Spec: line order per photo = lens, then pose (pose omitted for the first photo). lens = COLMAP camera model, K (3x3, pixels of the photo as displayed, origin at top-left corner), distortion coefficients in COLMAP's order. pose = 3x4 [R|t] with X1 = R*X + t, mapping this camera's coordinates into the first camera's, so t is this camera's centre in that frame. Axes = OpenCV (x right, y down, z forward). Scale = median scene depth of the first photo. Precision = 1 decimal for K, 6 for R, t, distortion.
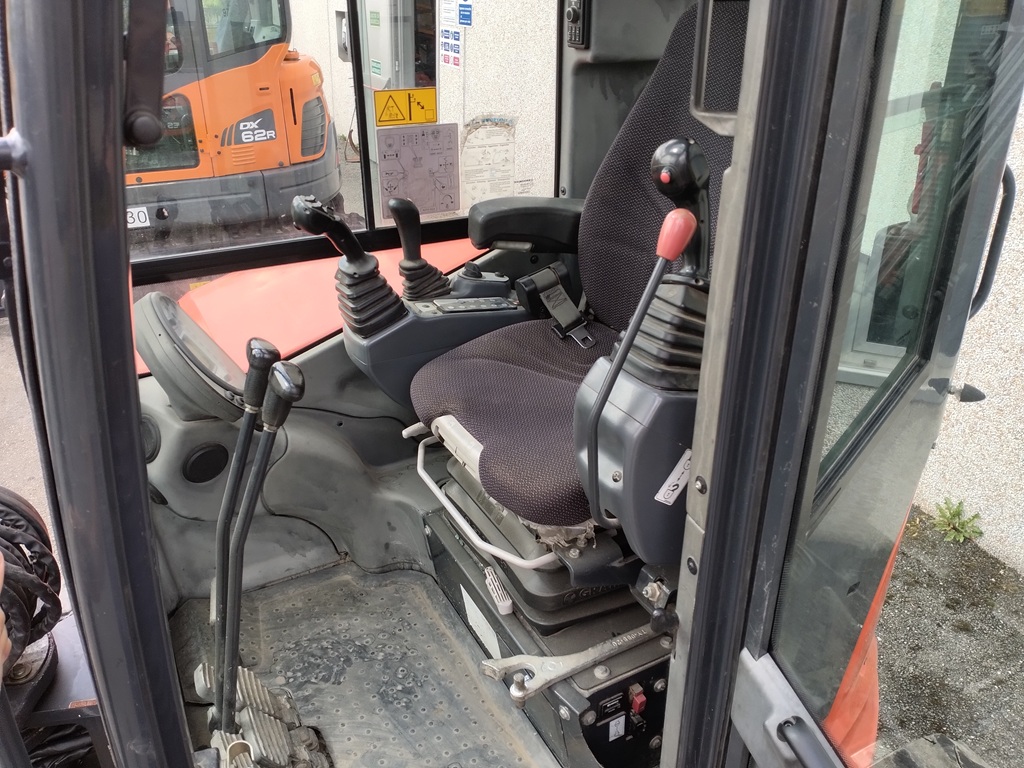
lens RADIAL K [[816.5, 0, 510.9], [0, 816.5, 378.3], [0, 0, 1]] dist [0.067783, -0.141018]
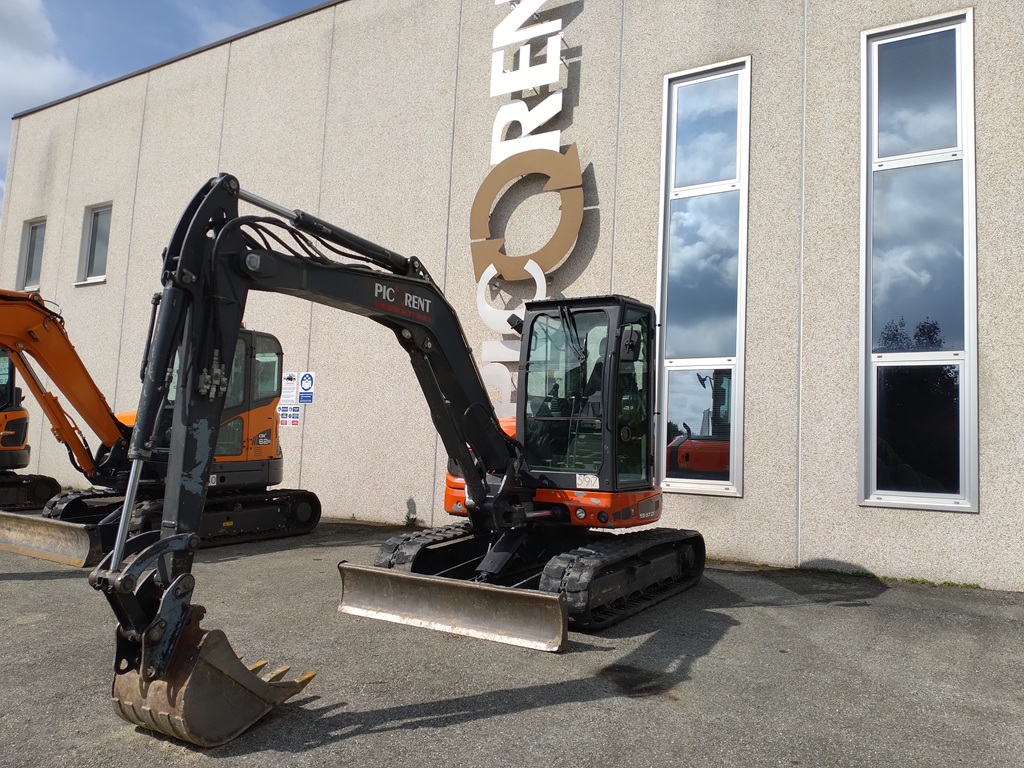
lens RADIAL K [[816.5, 0, 510.9], [0, 816.5, 378.3], [0, 0, 1]] dist [0.067783, -0.141018]
pose [[0.844462, 0.045349, 0.533692, -0.841907], [0.220911, 0.878224, -0.424172, 0.495804], [-0.487937, 0.476095, 0.731608, -0.709303]]
